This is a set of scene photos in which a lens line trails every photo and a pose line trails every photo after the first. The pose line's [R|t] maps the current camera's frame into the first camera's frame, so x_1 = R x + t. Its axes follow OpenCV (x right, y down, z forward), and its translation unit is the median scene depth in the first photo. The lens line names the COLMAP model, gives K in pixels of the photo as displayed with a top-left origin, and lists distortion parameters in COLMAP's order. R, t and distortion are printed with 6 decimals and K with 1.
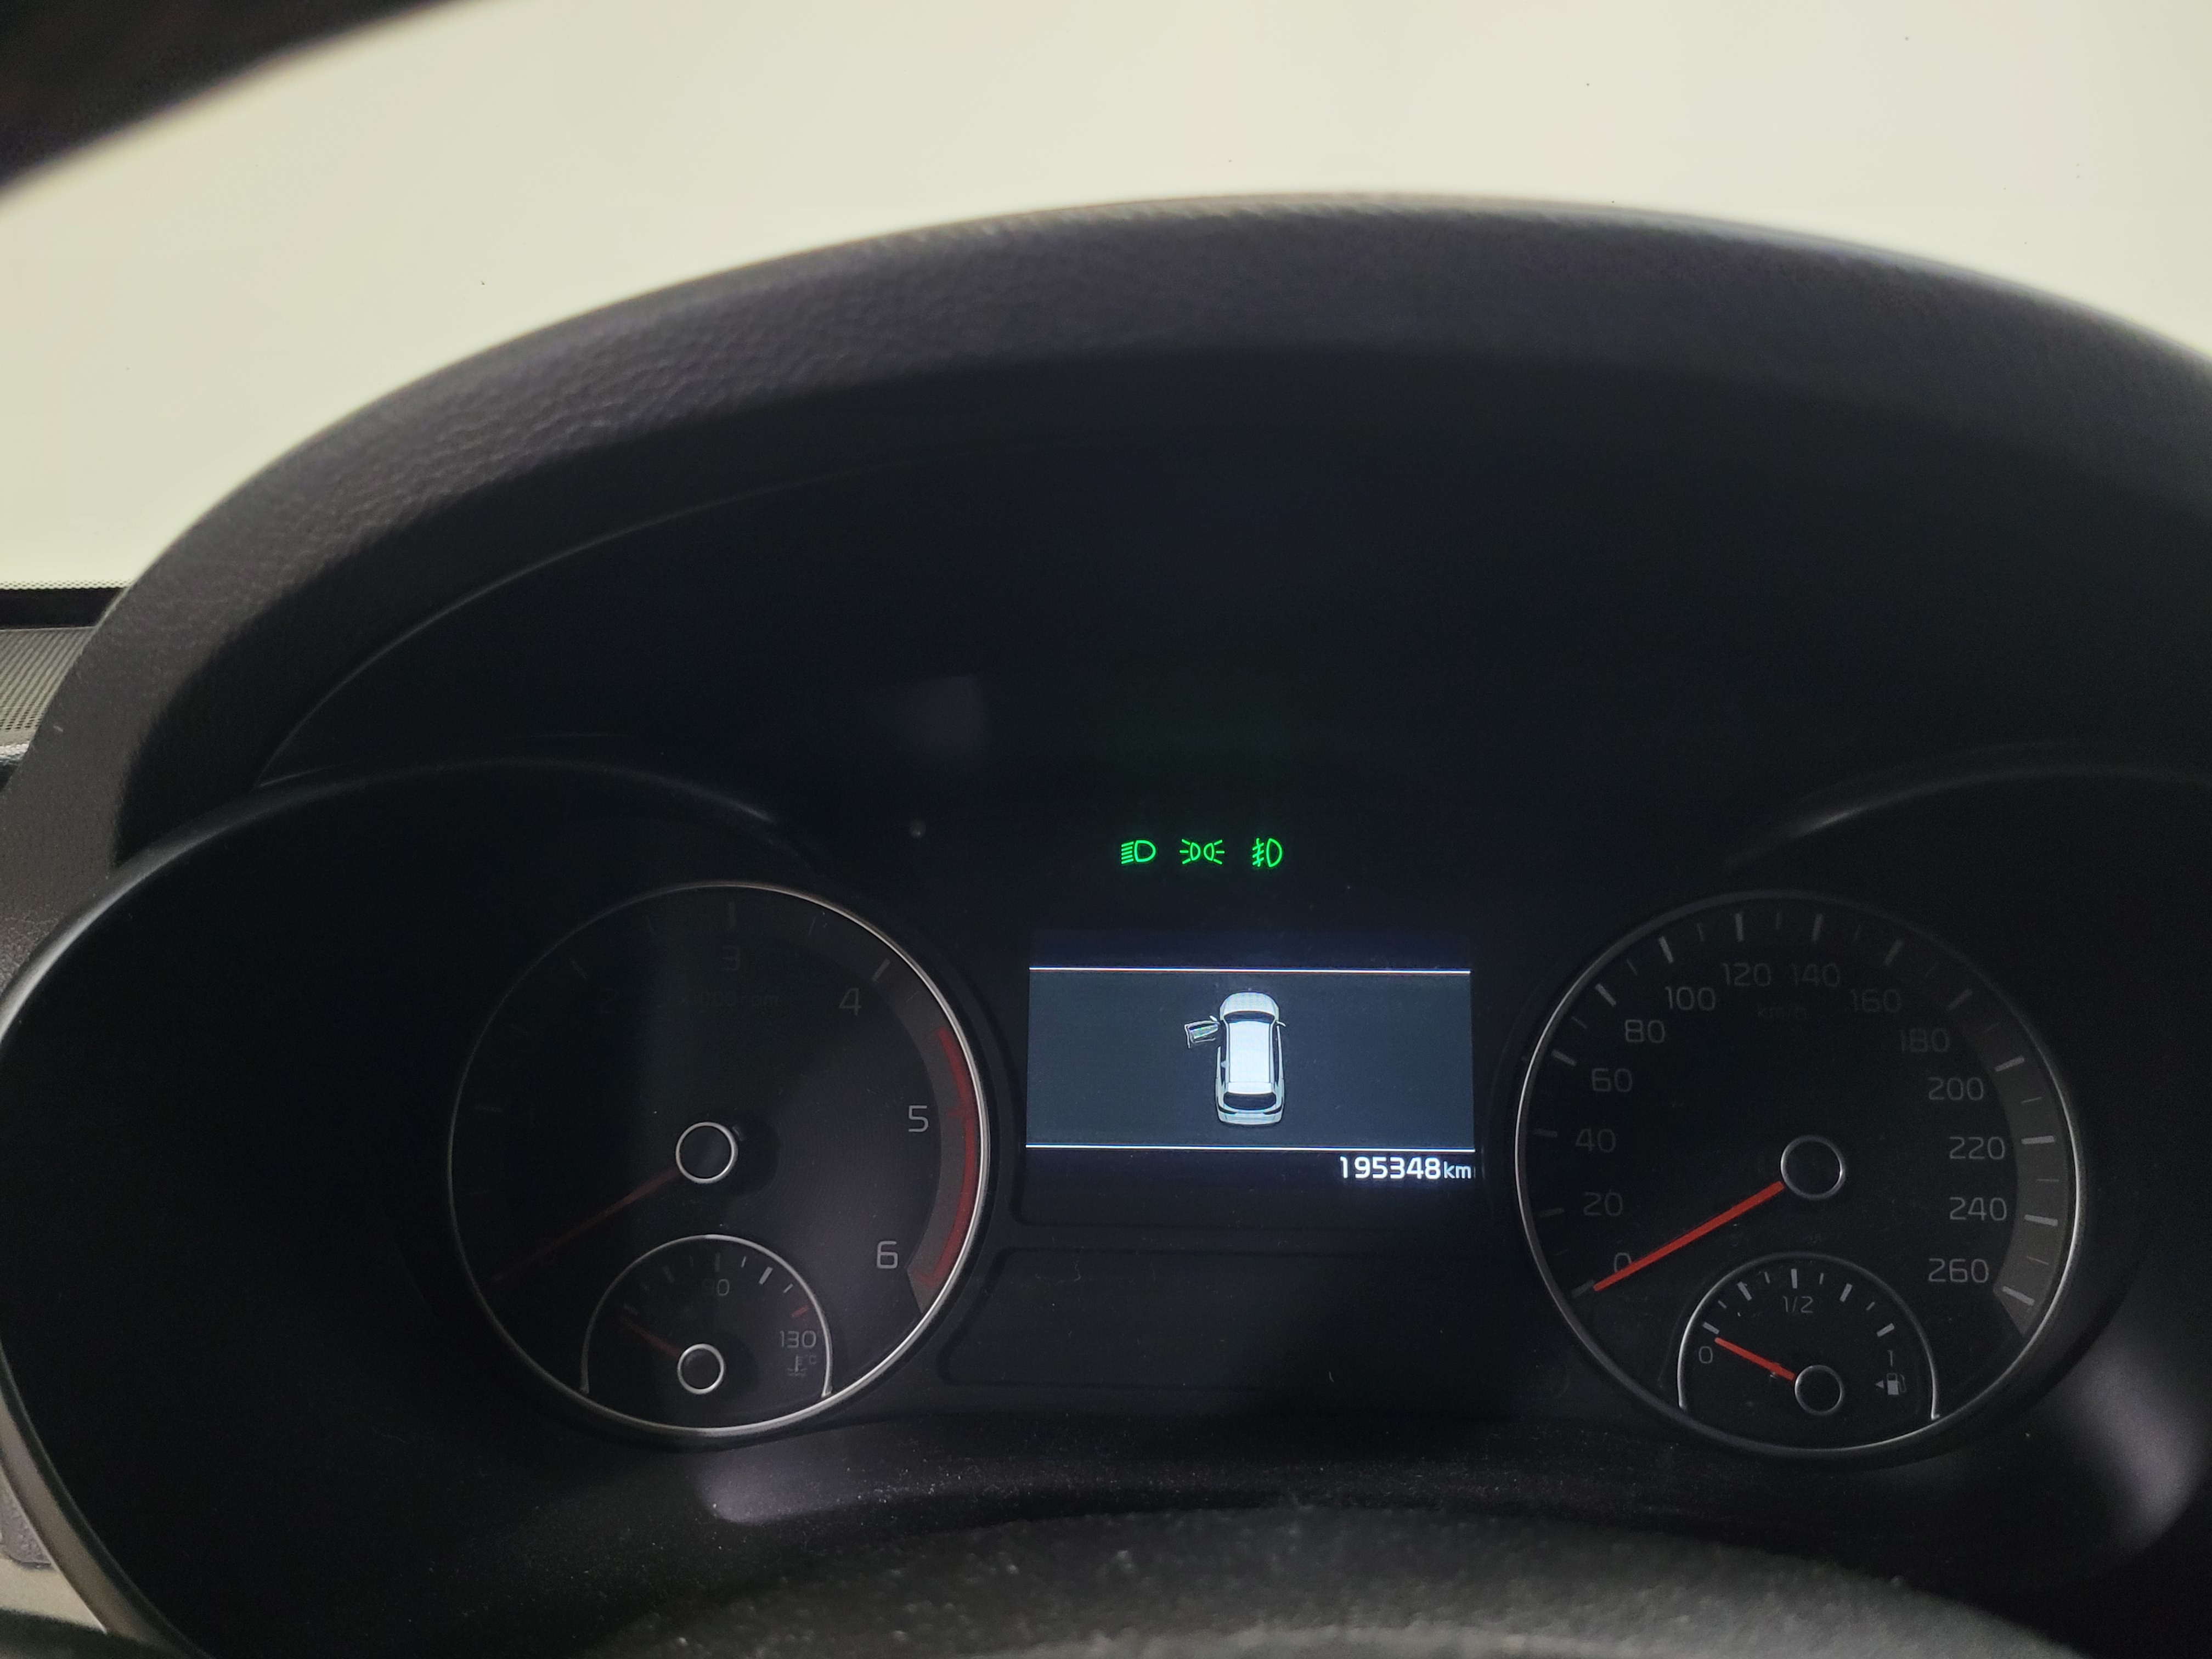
lens RADIAL K [[1762.1, 0, 1093.7], [0, 1762.1, 832.5], [0, 0, 1]] dist [0.002426, -0.007236]
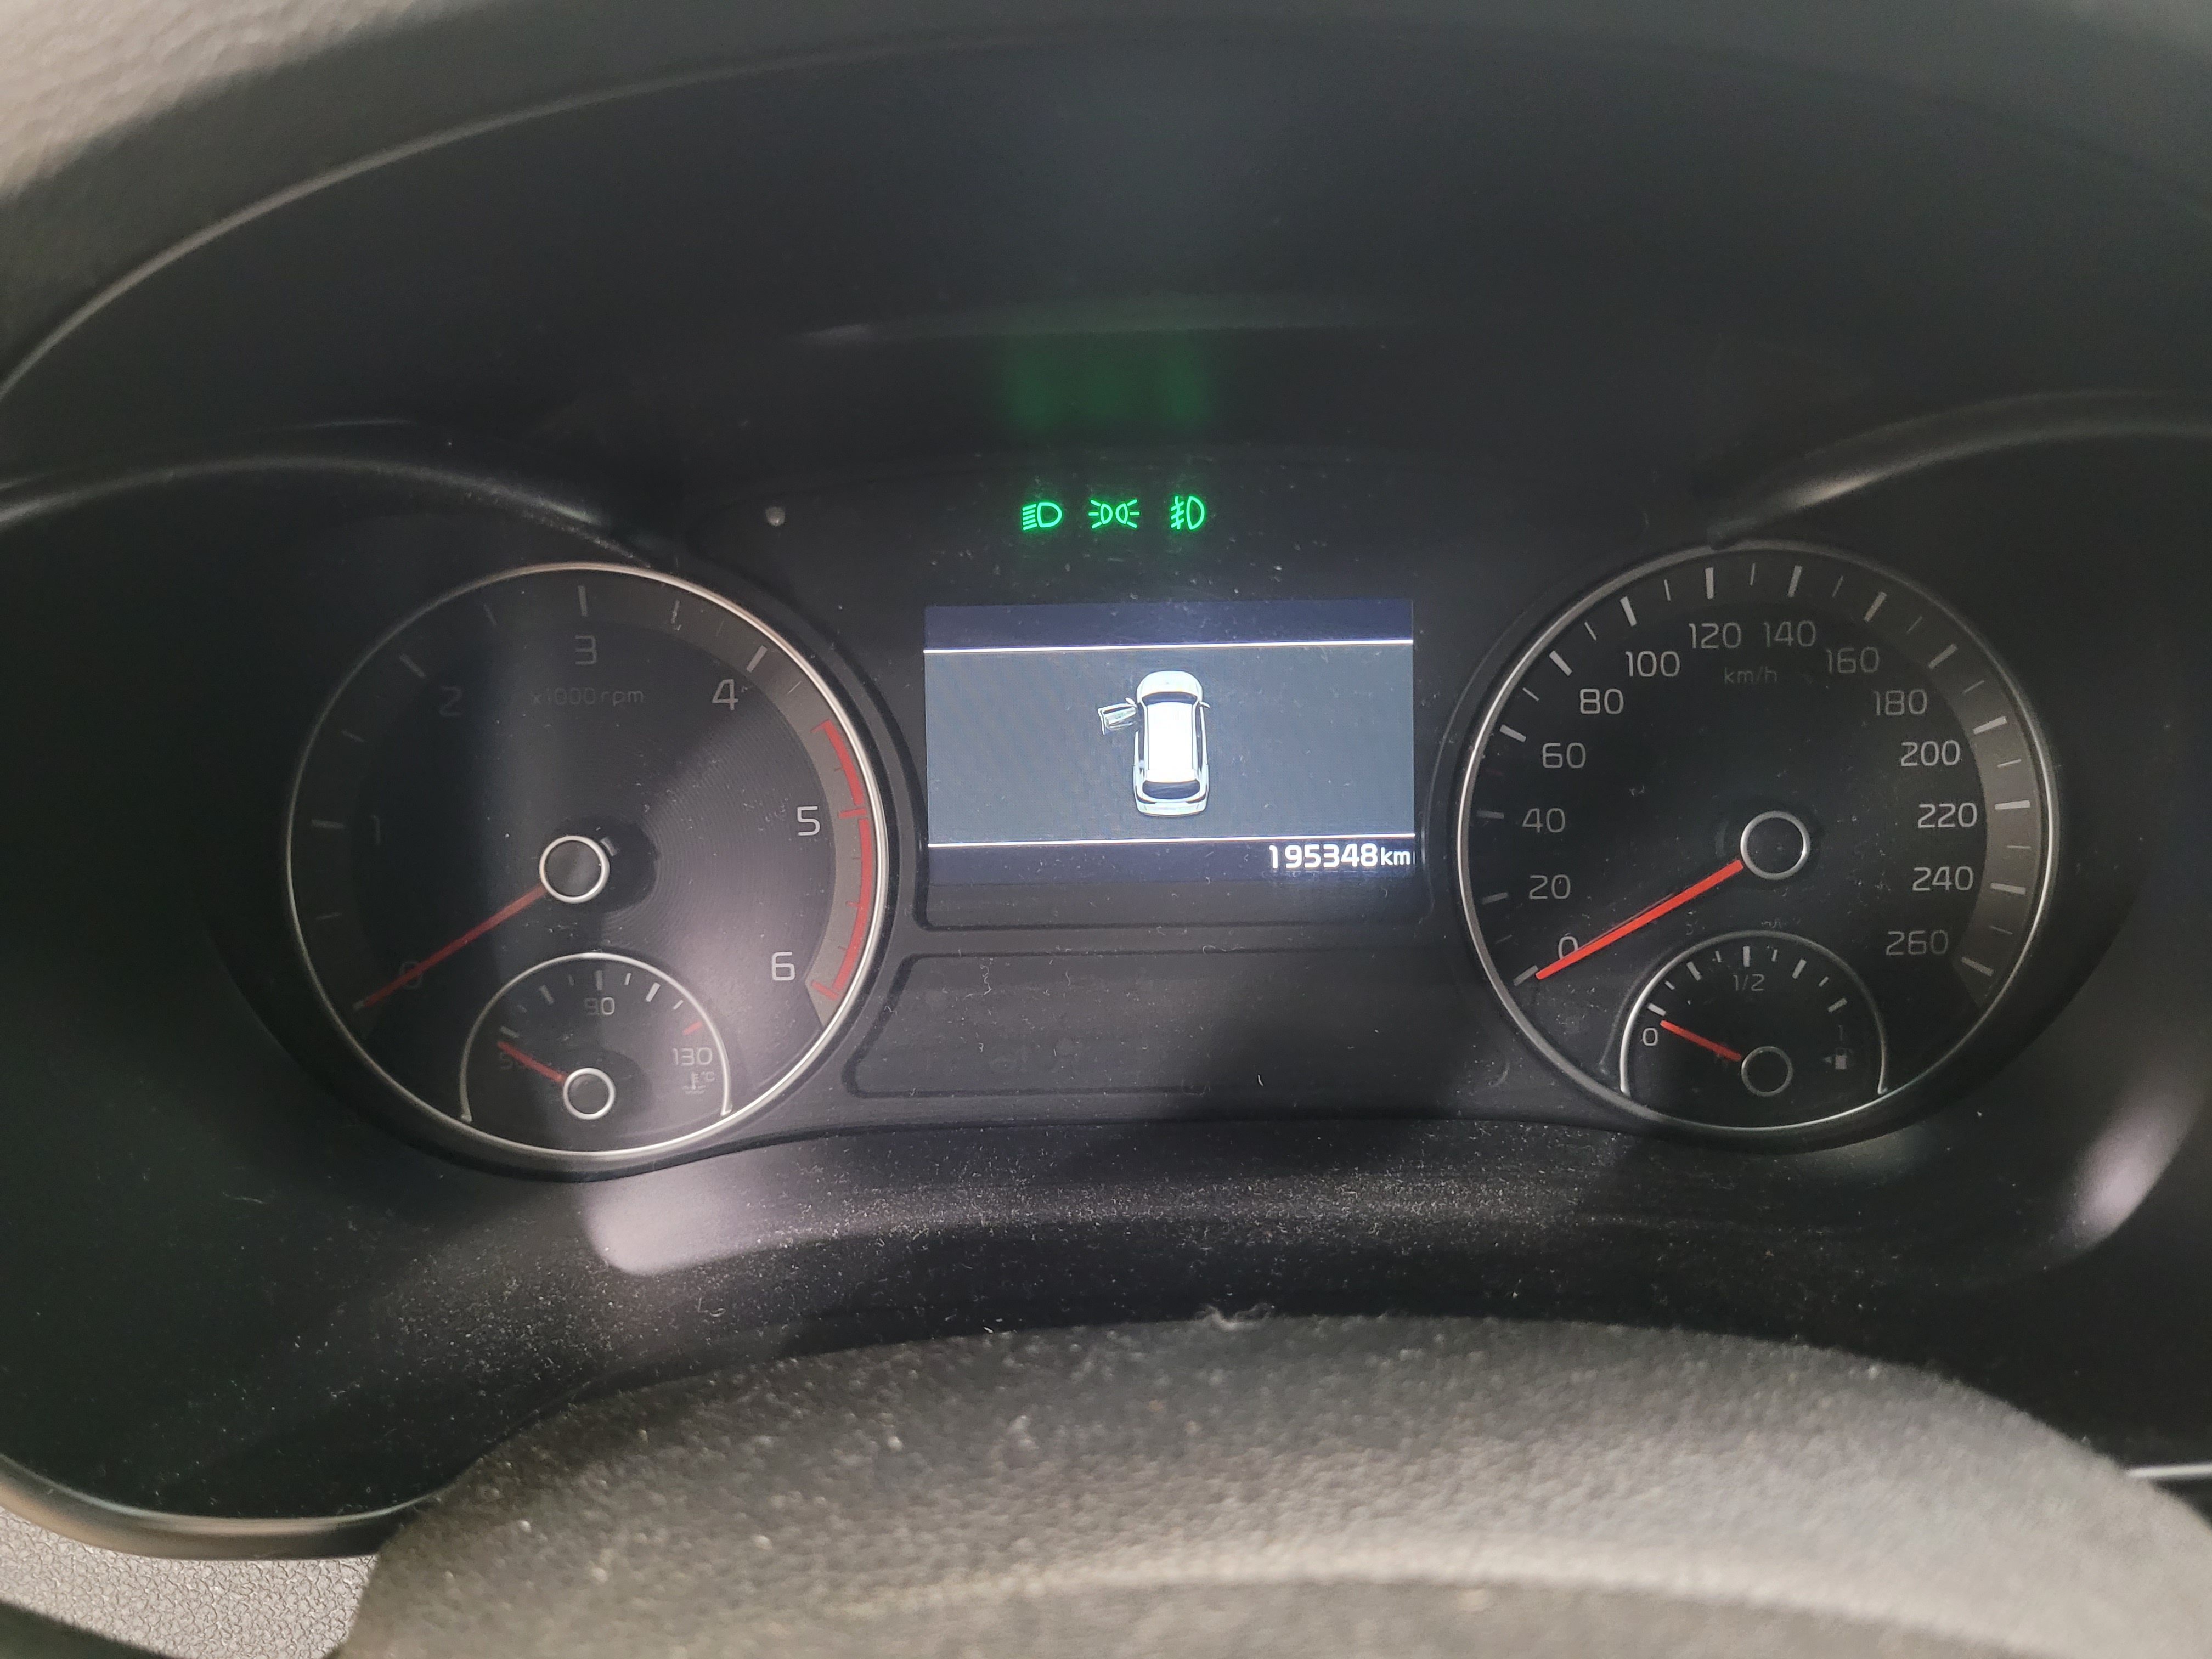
lens RADIAL K [[1762.1, 0, 1093.7], [0, 1762.1, 832.5], [0, 0, 1]] dist [0.002426, -0.007236]
pose [[0.998887, -0.031748, 0.034894, 0.015744], [0.022883, 0.972891, 0.230128, -0.037867], [-0.041254, -0.229073, 0.972535, 0.107325]]
